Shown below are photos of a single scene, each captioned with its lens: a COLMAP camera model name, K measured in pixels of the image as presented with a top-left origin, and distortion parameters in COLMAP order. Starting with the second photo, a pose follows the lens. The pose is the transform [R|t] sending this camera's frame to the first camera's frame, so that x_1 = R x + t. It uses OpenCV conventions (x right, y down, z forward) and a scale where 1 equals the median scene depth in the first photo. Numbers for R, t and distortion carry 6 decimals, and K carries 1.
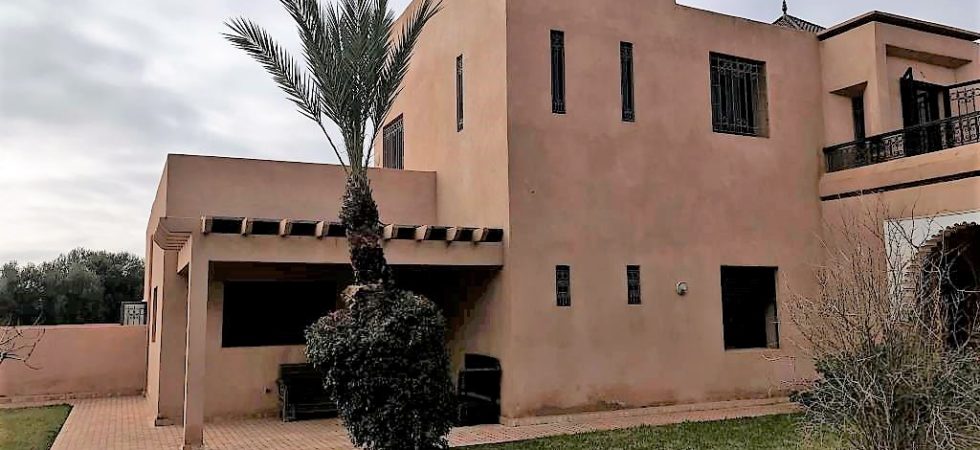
lens RADIAL K [[764.5, 0, 512.2], [0, 764.5, 234.0], [0, 0, 1]] dist [0.071615, -0.028695]
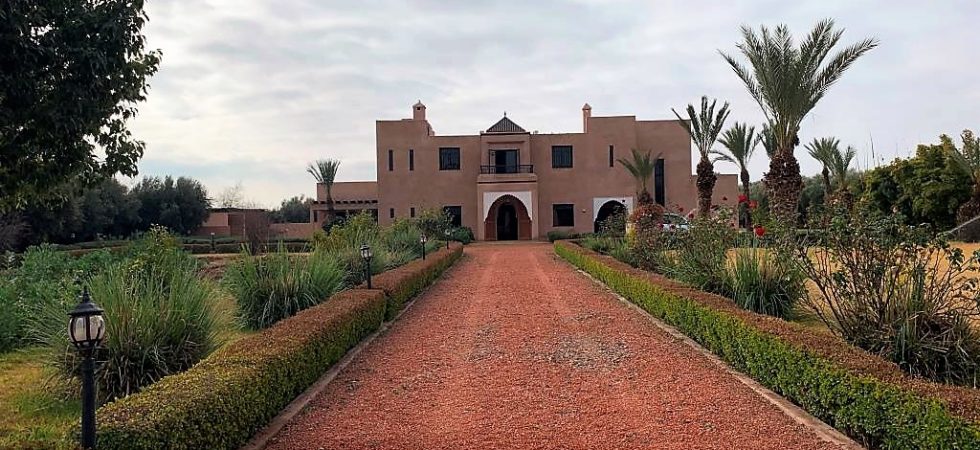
lens RADIAL K [[764.5, 0, 489.3], [0, 764.5, 228.6], [0, 0, 1]] dist [0.071615, -0.028695]
pose [[0.891659, 0.001281, -0.452705, 2.259380], [0.054890, 0.992312, 0.110920, -0.263398], [0.449367, -0.123752, 0.884734, -2.296417]]
